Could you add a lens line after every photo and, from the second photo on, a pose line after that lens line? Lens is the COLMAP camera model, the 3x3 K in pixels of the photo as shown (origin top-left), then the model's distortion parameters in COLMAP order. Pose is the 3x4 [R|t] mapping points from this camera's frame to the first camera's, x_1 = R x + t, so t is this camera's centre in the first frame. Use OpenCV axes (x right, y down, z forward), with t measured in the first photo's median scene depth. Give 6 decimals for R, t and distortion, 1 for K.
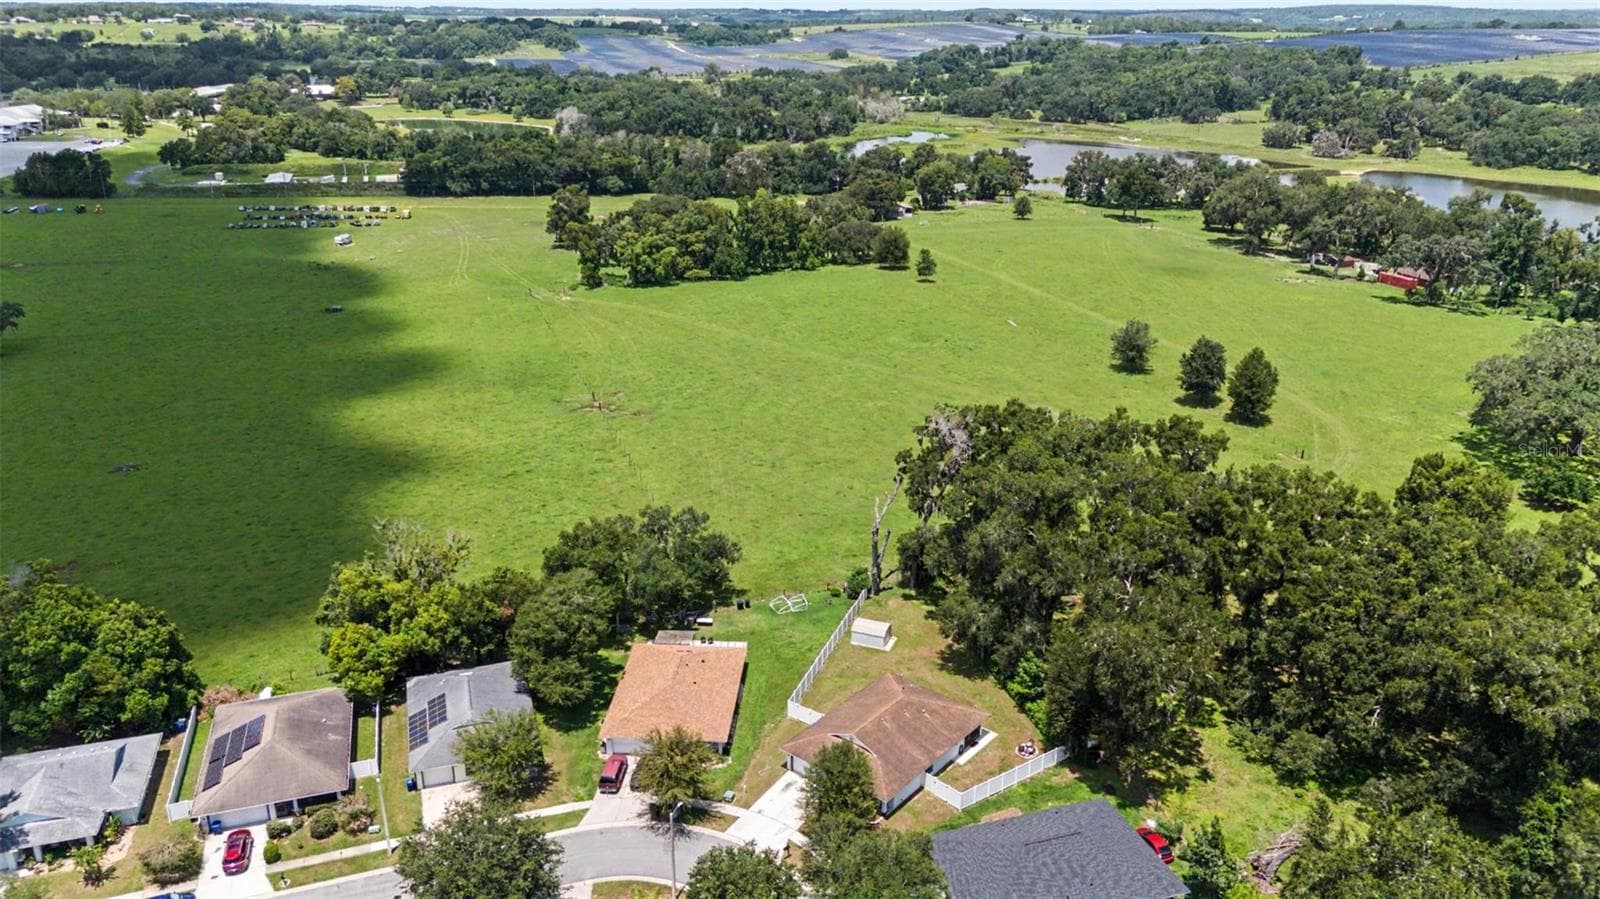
lens RADIAL K [[1150.3, 0, 800.0], [0, 1150.3, 449.5], [0, 0, 1]] dist [0.041191, -0.048781]
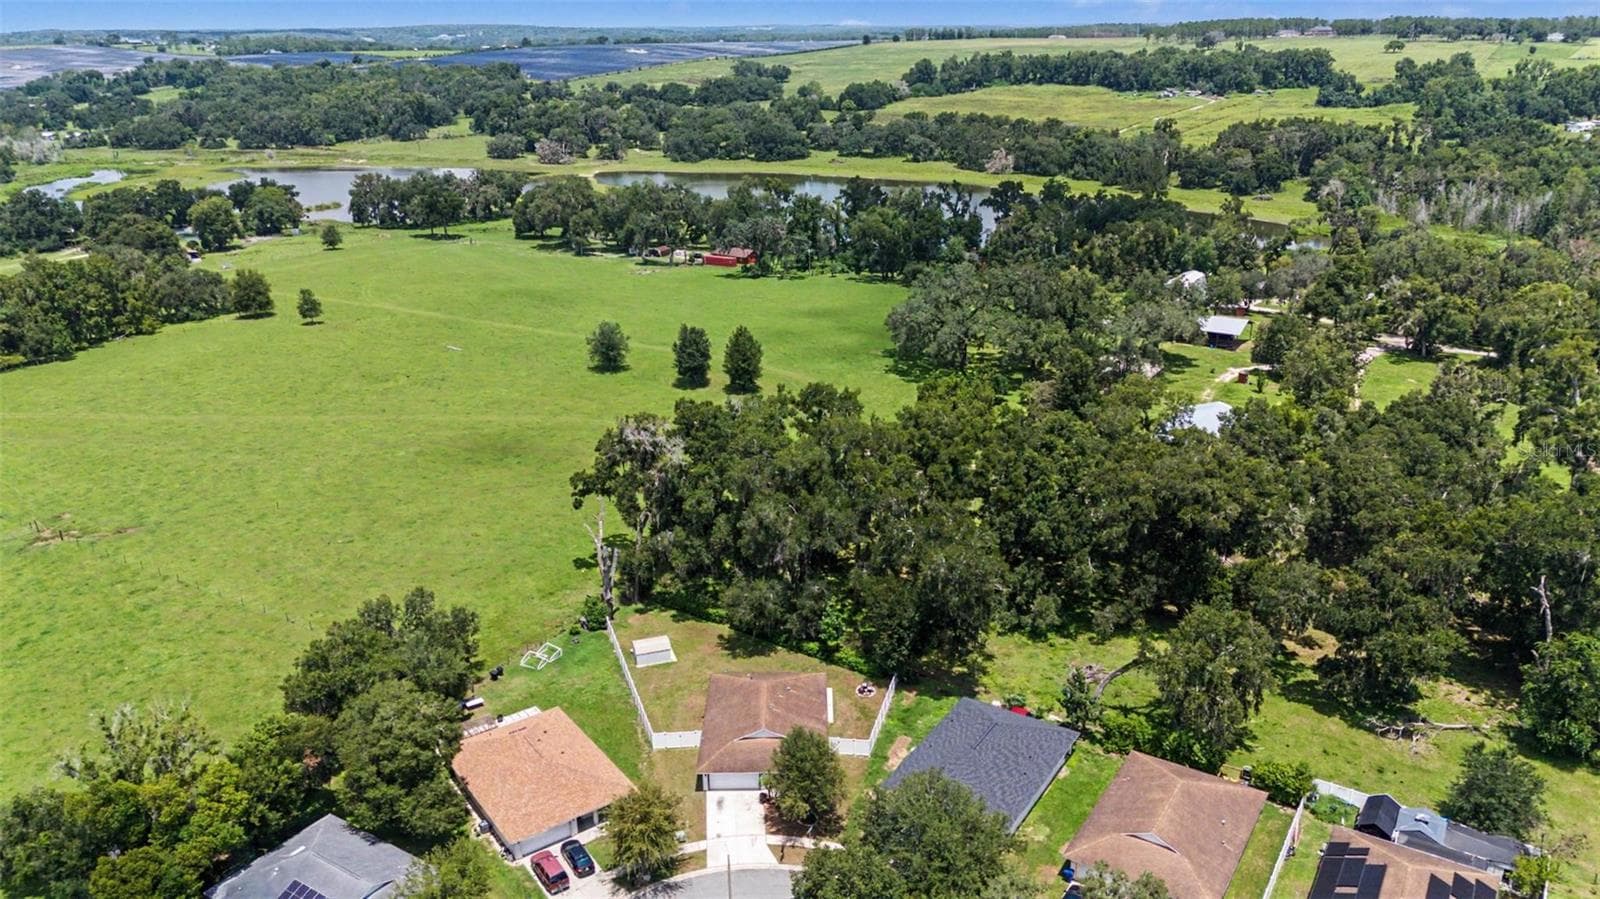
lens RADIAL K [[1150.3, 0, 800.0], [0, 1150.3, 449.5], [0, 0, 1]] dist [0.041191, -0.048781]
pose [[0.774811, -0.225080, 0.590768, -0.101650], [0.233606, 0.970270, 0.063286, -0.011040], [-0.587449, 0.088972, 0.804356, 0.027942]]
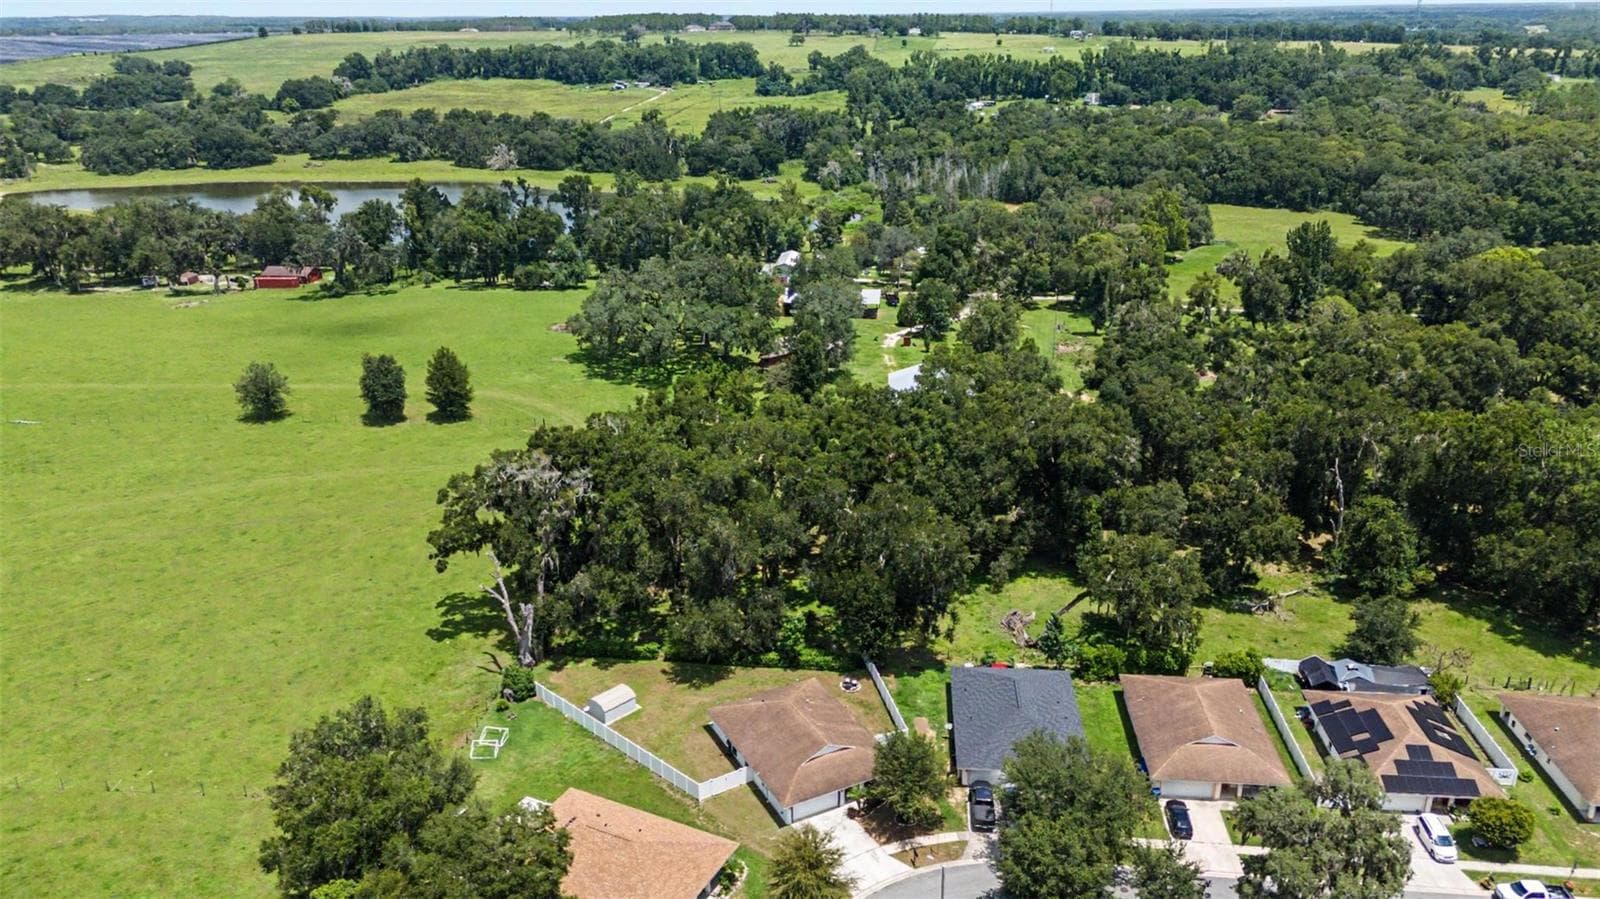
lens RADIAL K [[1158.6, 0, 806.8], [0, 1158.6, 431.6], [0, 0, 1]] dist [0.045961, -0.060885]
pose [[0.393505, -0.312433, 0.864604, -0.156796], [0.331183, 0.925510, 0.183711, -0.040462], [-0.857597, 0.214050, 0.467665, 0.104137]]
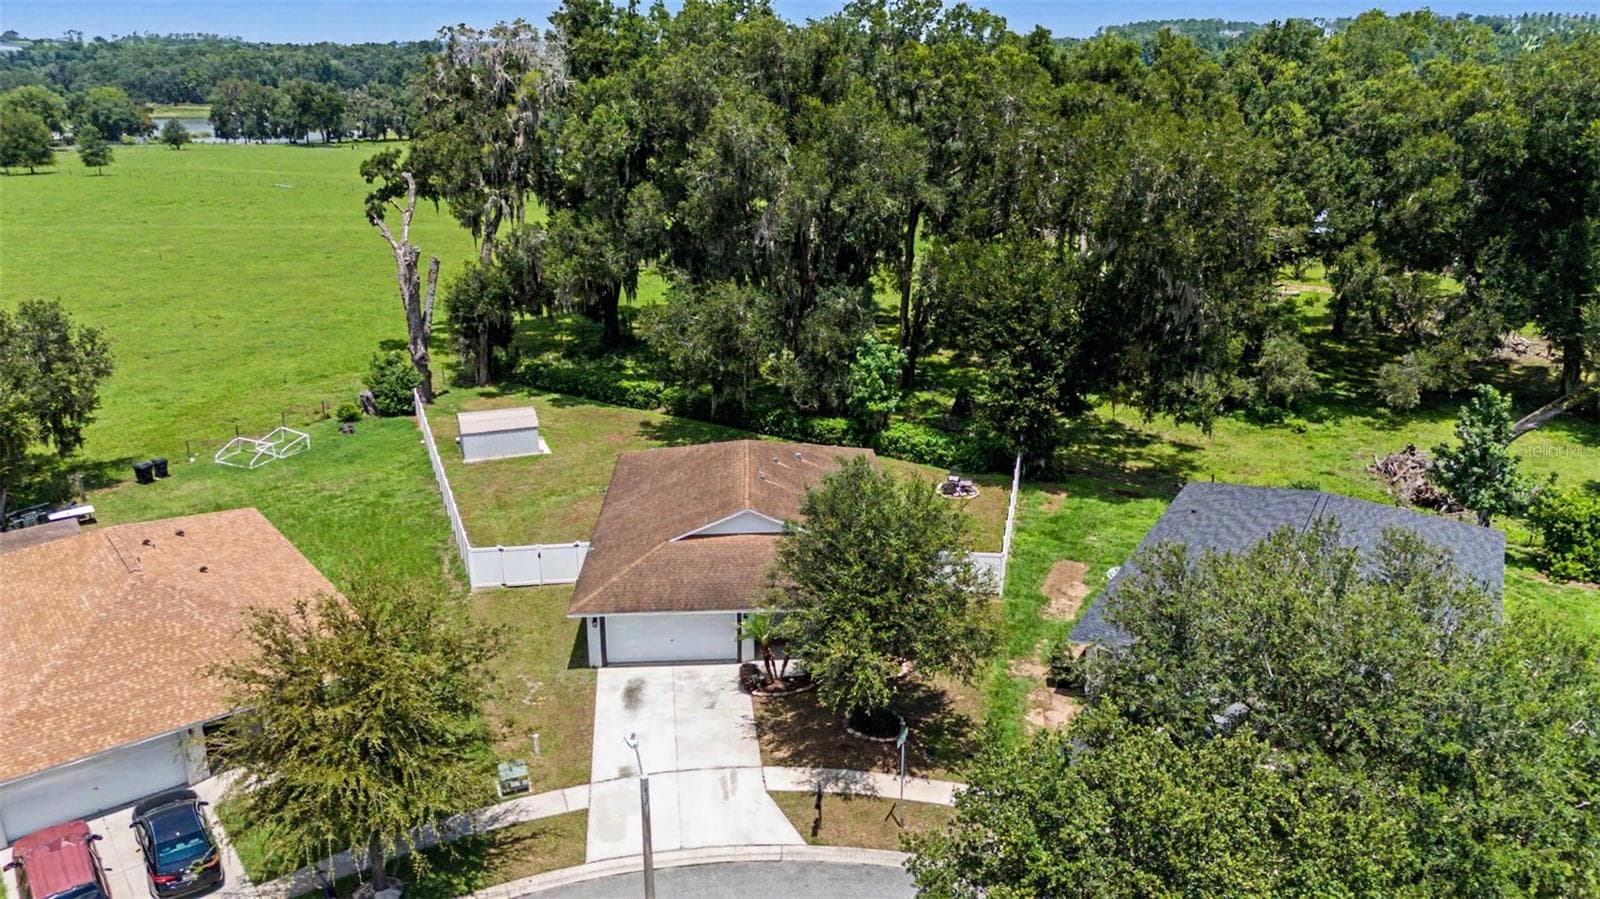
lens RADIAL K [[1179.1, 0, 800.0], [0, 1179.1, 449.5], [0, 0, 1]] dist [0.061466, -0.059359]
pose [[0.744043, -0.213978, 0.632940, -0.041038], [0.234978, 0.970614, 0.051911, 0.044531], [-0.625448, 0.110103, 0.772459, 0.142279]]
